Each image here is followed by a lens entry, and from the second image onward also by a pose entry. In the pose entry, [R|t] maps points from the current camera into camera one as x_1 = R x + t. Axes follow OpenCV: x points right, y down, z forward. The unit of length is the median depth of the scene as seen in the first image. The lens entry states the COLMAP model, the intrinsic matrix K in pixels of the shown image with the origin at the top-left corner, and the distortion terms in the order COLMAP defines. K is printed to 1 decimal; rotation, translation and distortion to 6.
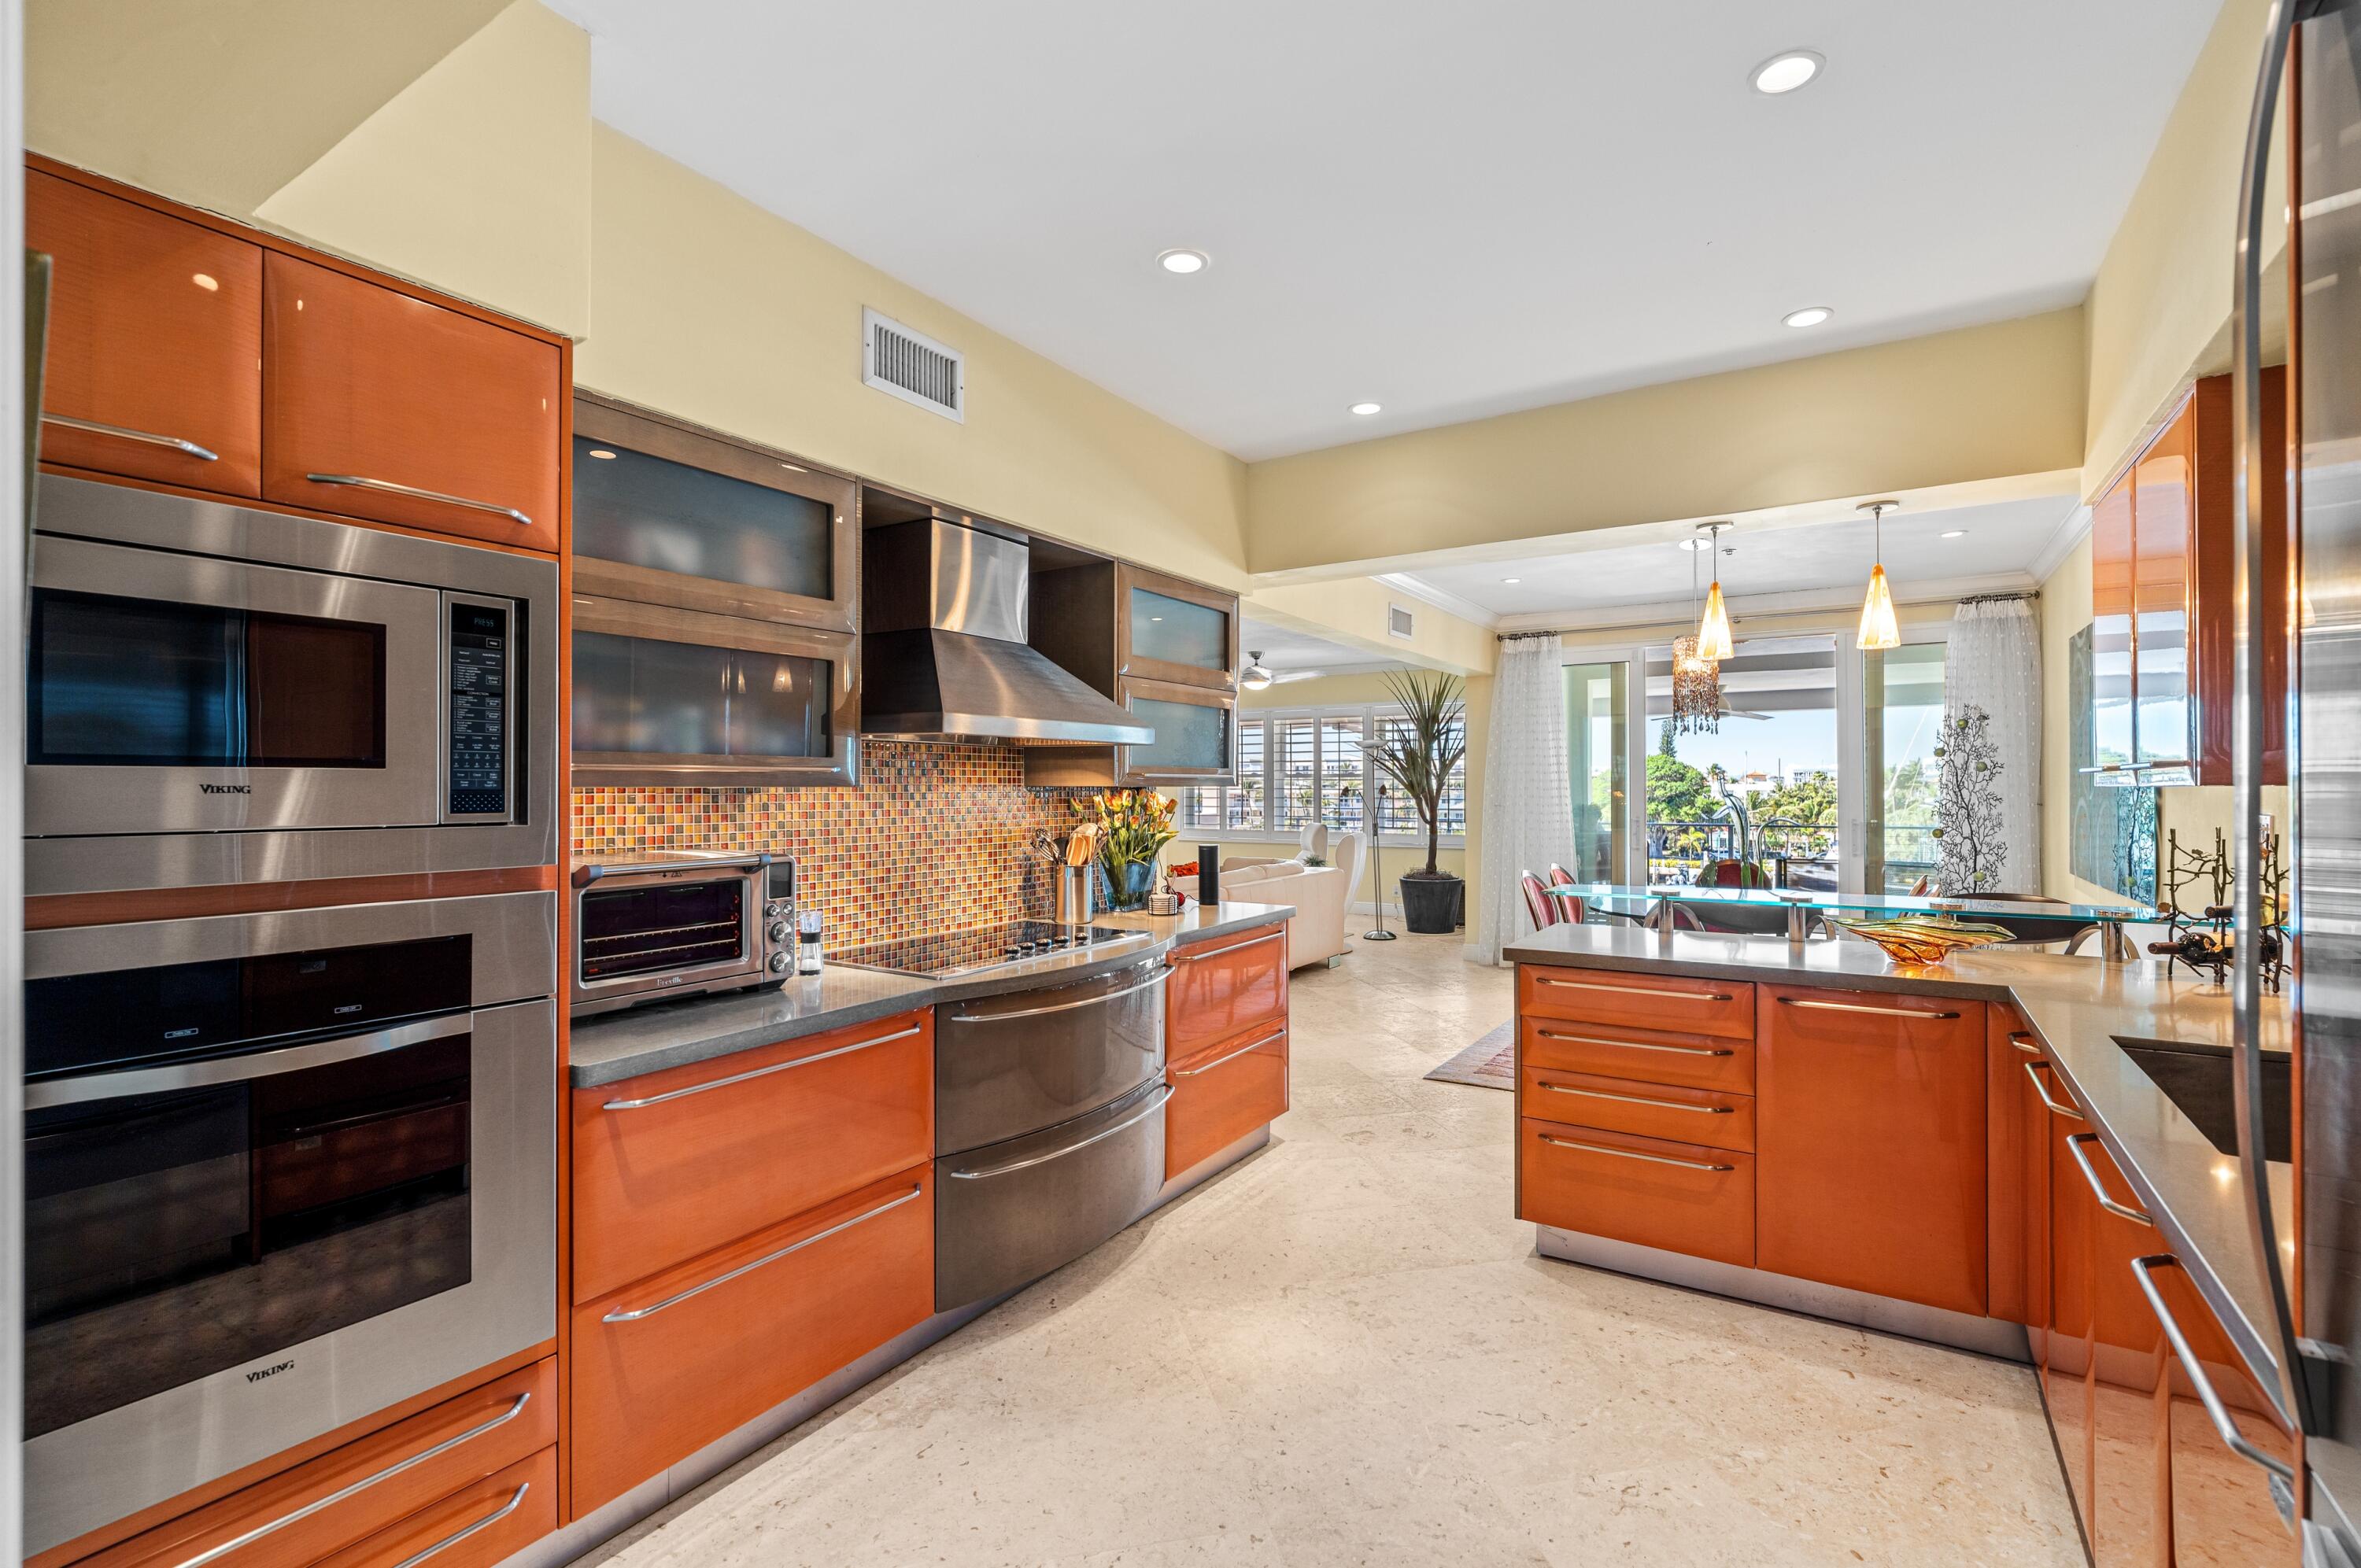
lens RADIAL K [[1067.4, 0, 1203.8], [0, 1067.4, 787.4], [0, 0, 1]] dist [-0.006976, 0.002068]
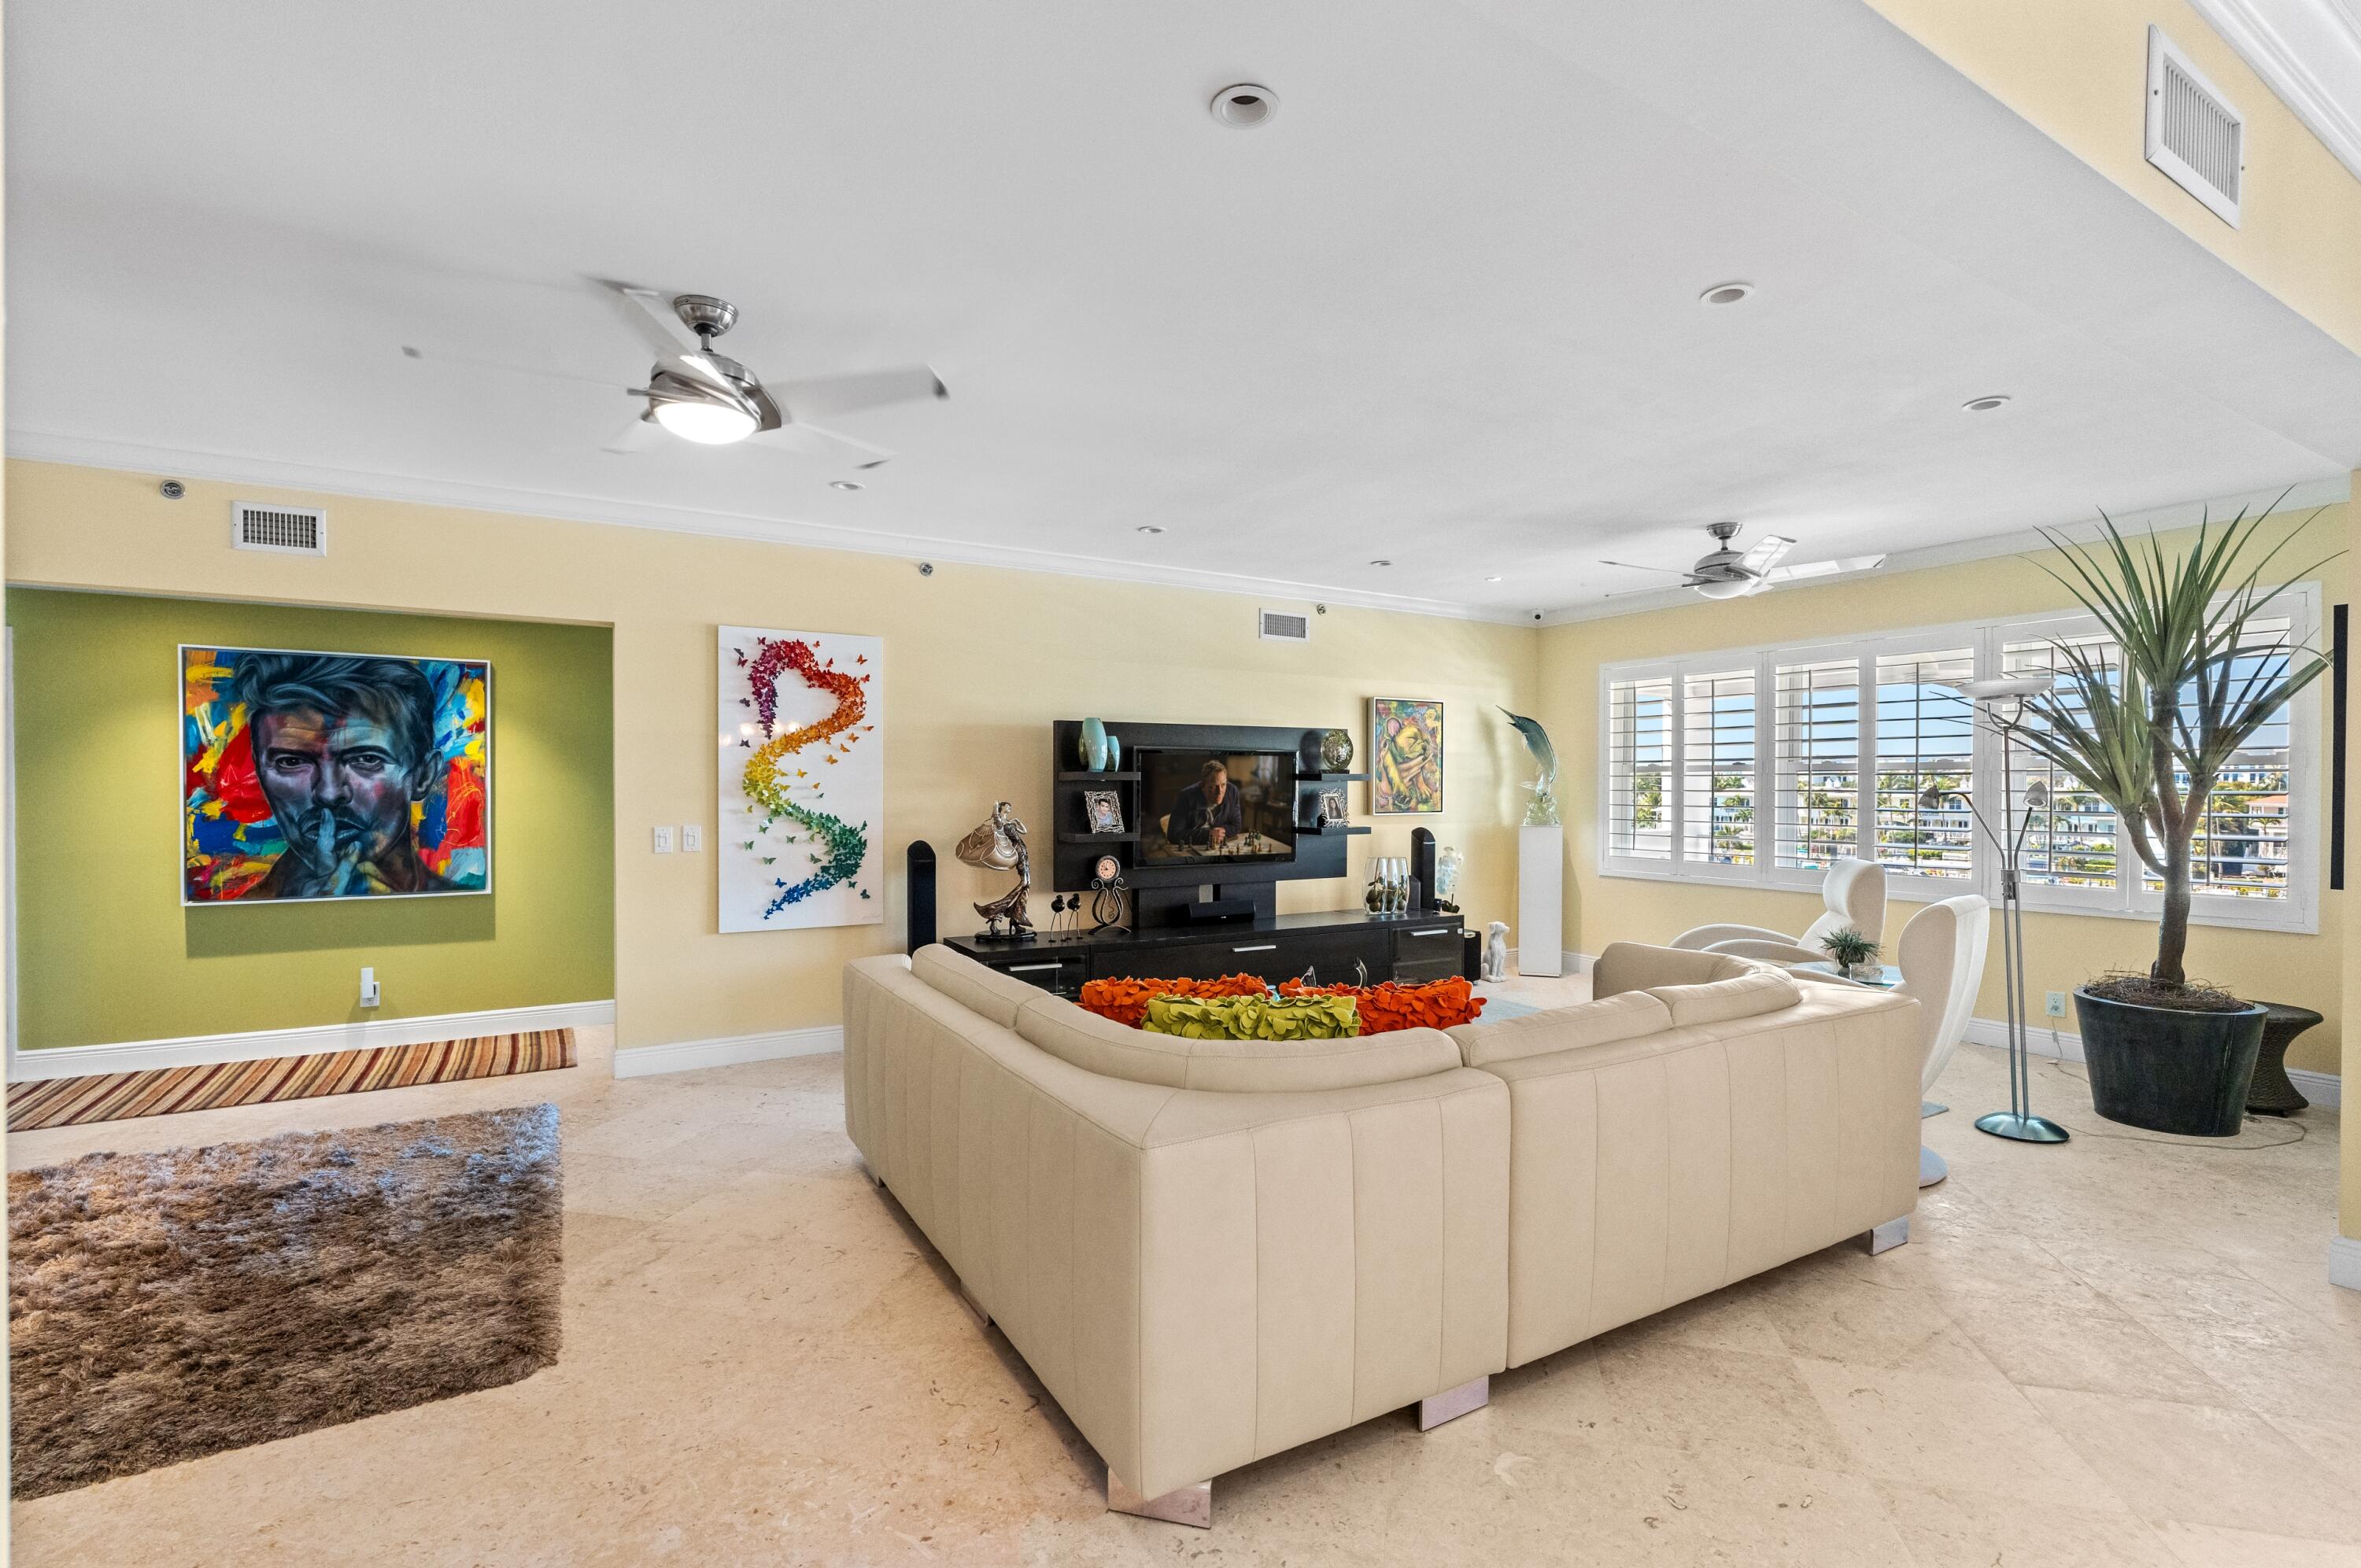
lens RADIAL K [[1067.4, 0, 1177.0], [0, 1067.4, 797.0], [0, 0, 1]] dist [-0.006976, 0.002068]
pose [[0.884147, 0.007857, -0.467142, 0.069274], [-0.003766, 0.999946, 0.009691, 0.000748], [0.467193, -0.006809, 0.884129, 0.513443]]
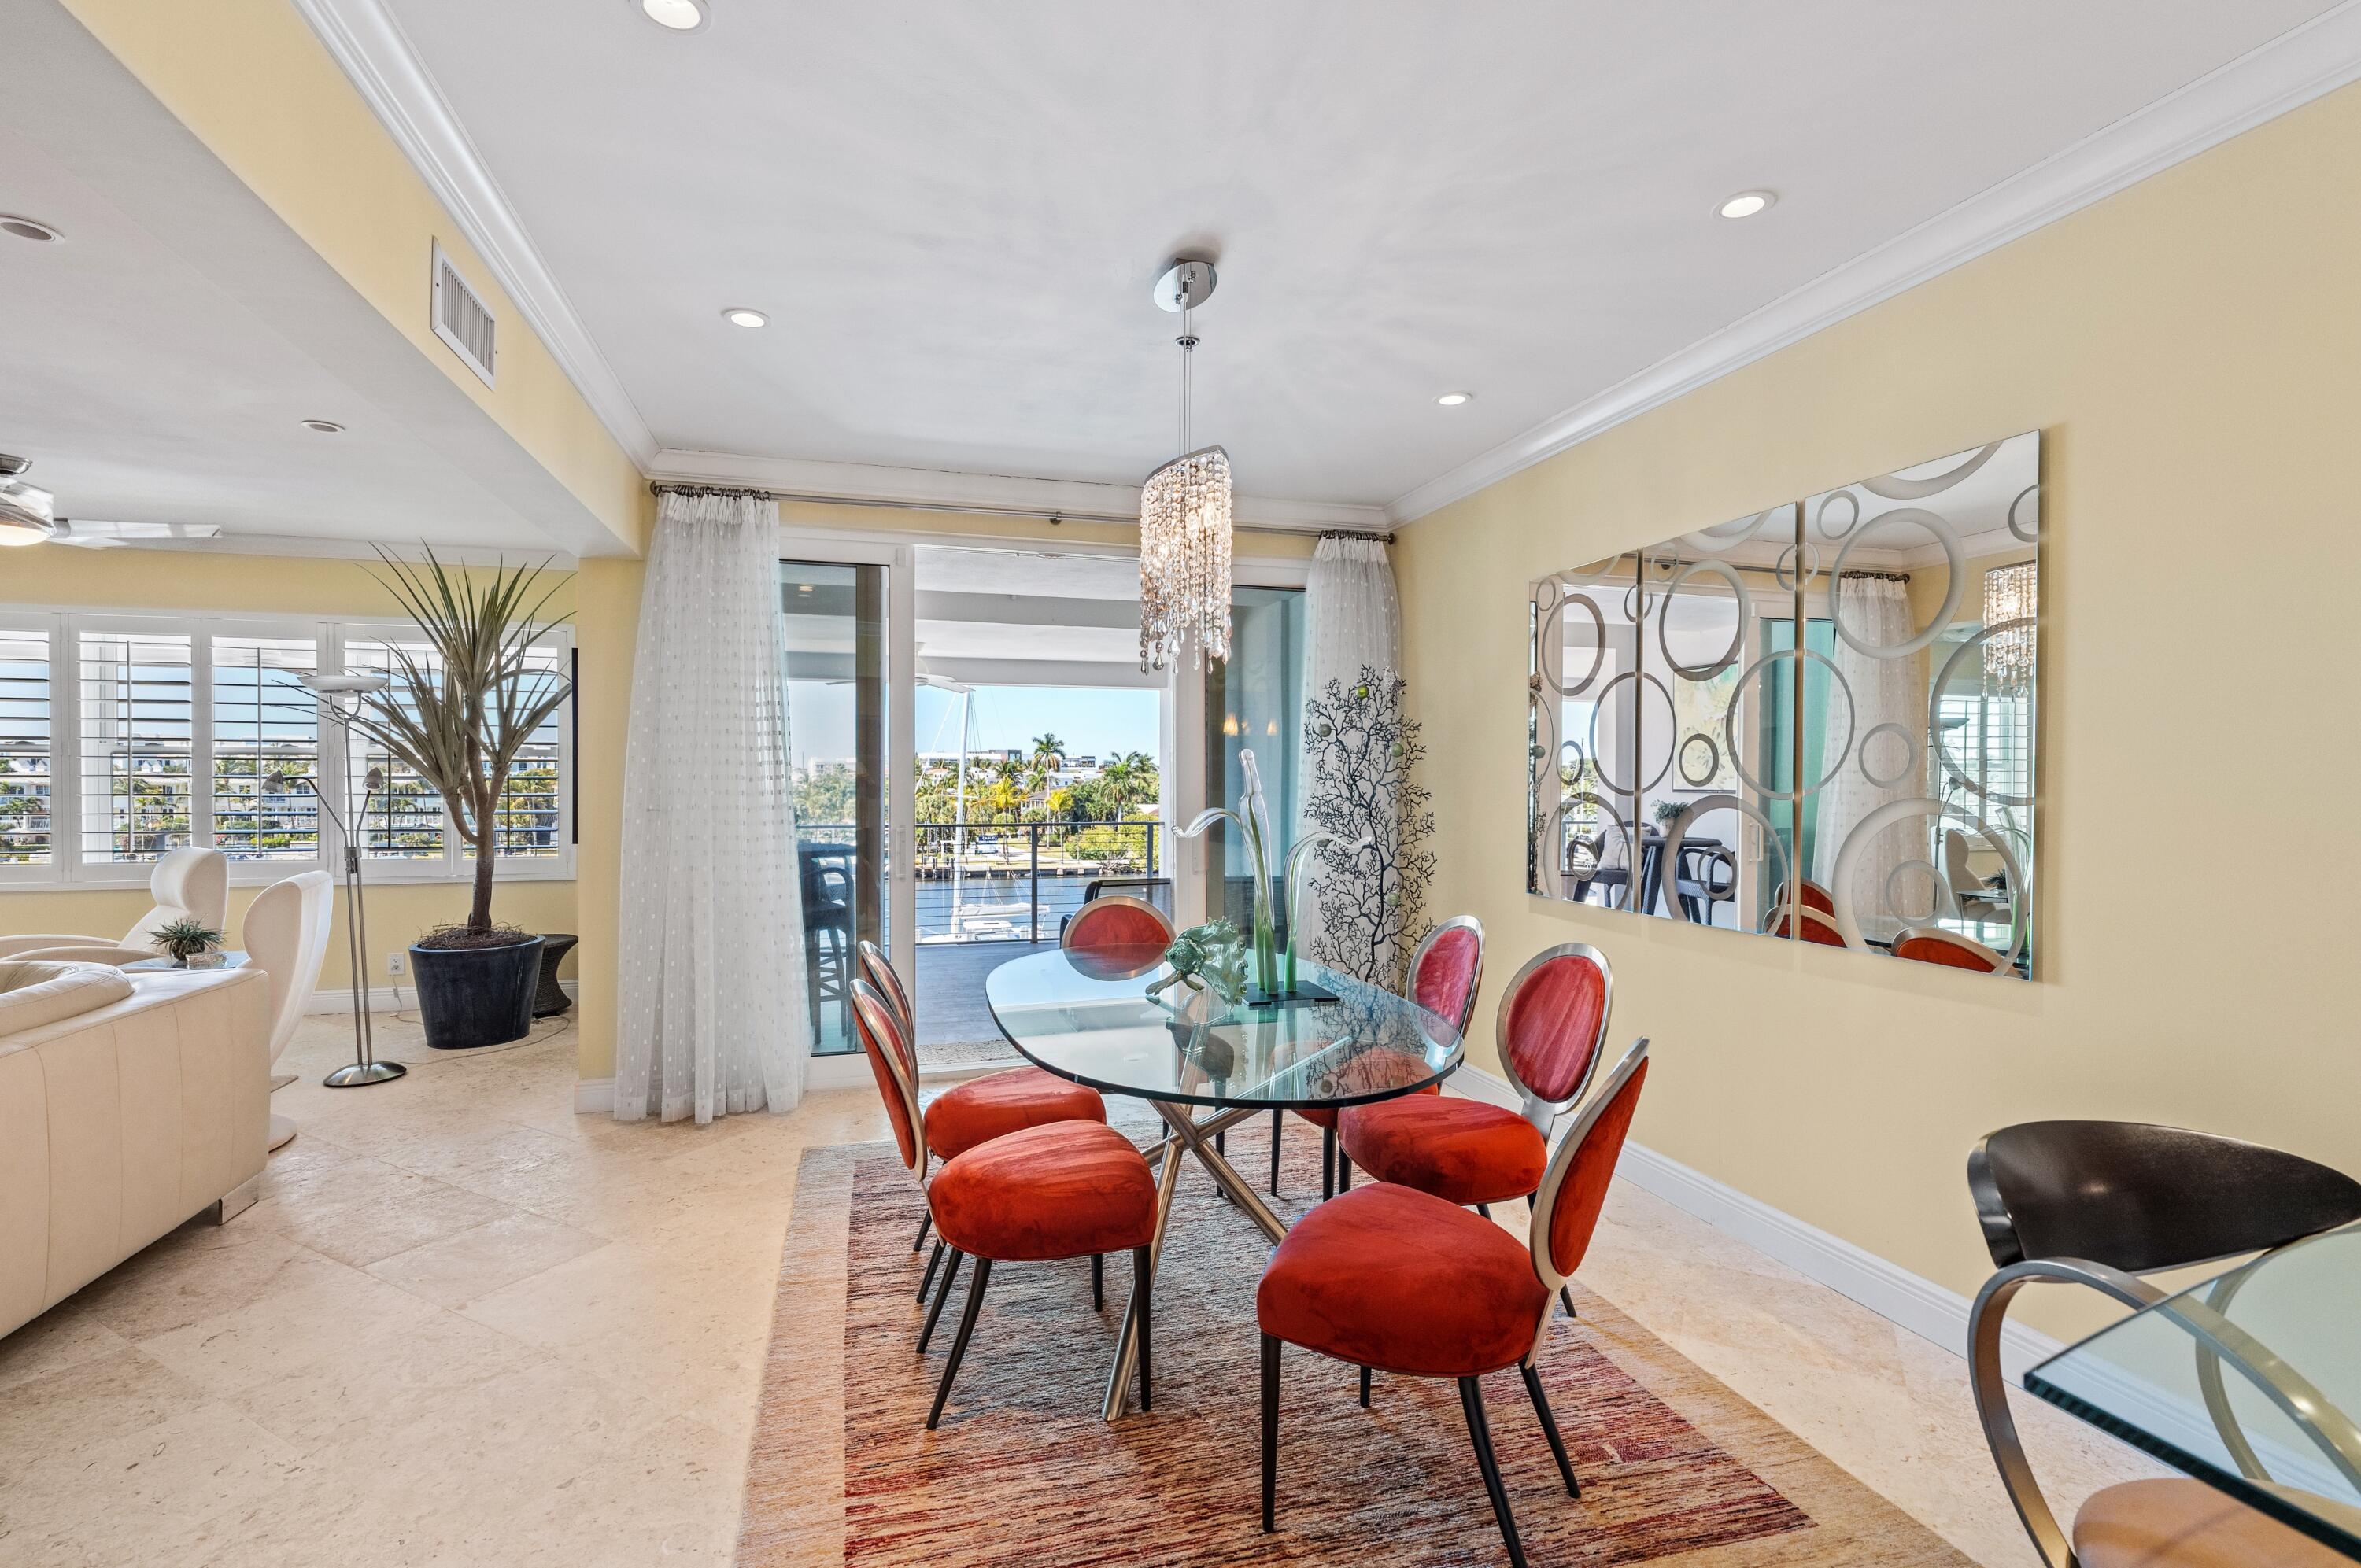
lens RADIAL K [[1067.4, 0, 1181.8], [0, 1067.4, 790.4], [0, 0, 1]] dist [-0.006976, 0.002068]
pose [[0.670702, -0.004042, 0.741716, 0.060495], [-0.004774, 0.999941, 0.009766, 0.001312], [-0.741712, -0.010091, 0.670643, 0.443385]]
